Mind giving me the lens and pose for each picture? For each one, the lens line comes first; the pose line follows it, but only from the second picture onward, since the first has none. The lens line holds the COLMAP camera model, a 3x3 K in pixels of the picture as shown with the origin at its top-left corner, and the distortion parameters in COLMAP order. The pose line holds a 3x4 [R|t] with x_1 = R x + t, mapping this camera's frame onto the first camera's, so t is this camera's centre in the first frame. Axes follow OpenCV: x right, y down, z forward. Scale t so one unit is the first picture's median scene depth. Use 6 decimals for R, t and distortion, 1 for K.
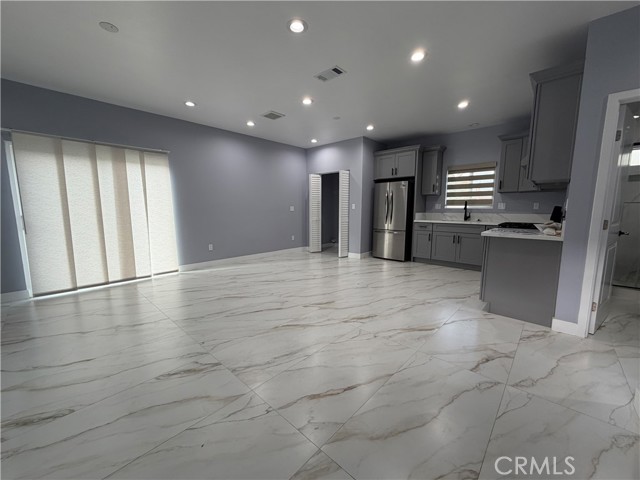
lens RADIAL K [[256.2, 0, 317.6], [0, 256.2, 240.4], [0, 0, 1]] dist [0.002203, 0.000291]
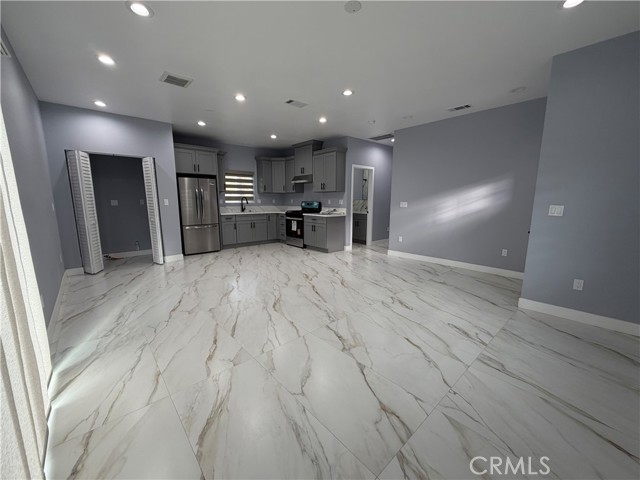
lens RADIAL K [[256.2, 0, 317.6], [0, 256.2, 240.4], [0, 0, 1]] dist [0.002203, 0.000291]
pose [[0.092792, -0.157959, 0.983076, -0.766857], [0.123994, 0.981483, 0.145999, -0.077521], [-0.987935, 0.108348, 0.110660, 0.466766]]
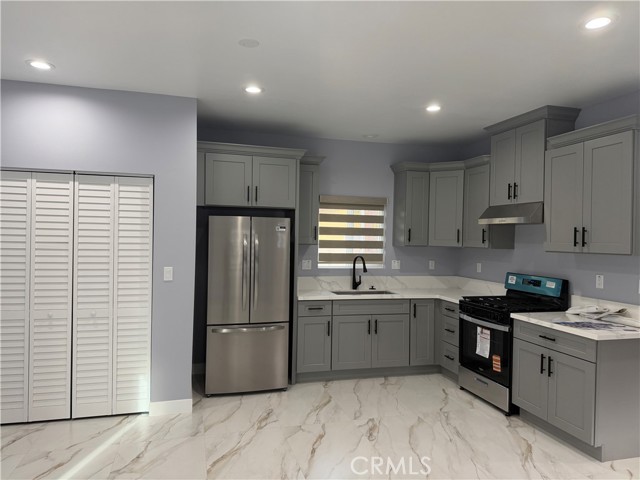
lens RADIAL K [[447.5, 0, 317.0], [0, 447.5, 239.5], [0, 0, 1]] dist [0.035000, -0.006325]
pose [[0.515442, 0.002442, 0.856921, -0.348181], [0.091192, 0.994161, -0.057686, -0.139890], [-0.852058, 0.107878, 0.512210, 0.536598]]
